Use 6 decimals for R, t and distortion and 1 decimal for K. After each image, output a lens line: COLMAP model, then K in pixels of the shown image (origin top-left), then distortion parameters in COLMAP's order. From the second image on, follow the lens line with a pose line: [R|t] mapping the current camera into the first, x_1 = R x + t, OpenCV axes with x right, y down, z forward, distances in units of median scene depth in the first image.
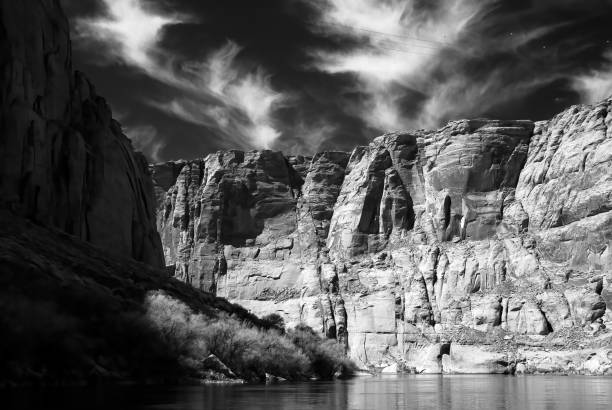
lens RADIAL K [[1153.2, 0, 308.6], [0, 1153.2, 204.4], [0, 0, 1]] dist [0.084664, 0.000000]
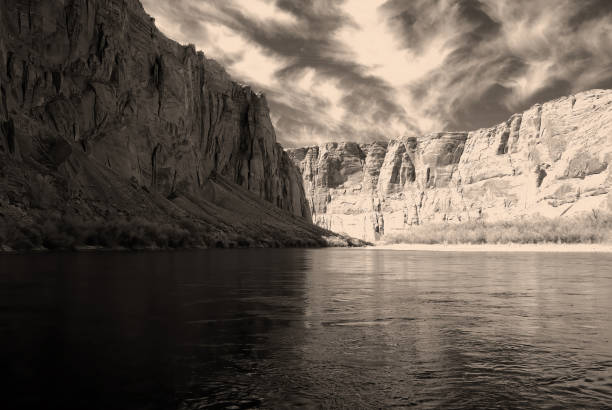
lens RADIAL K [[1153.2, 0, 305.5], [0, 1153.2, 204.7], [0, 0, 1]] dist [0.084664, 0.000000]
pose [[0.995649, -0.018912, -0.091242, 0.083724], [0.028787, 0.993717, 0.108159, -0.180680], [0.088623, -0.110315, 0.989938, -1.218564]]
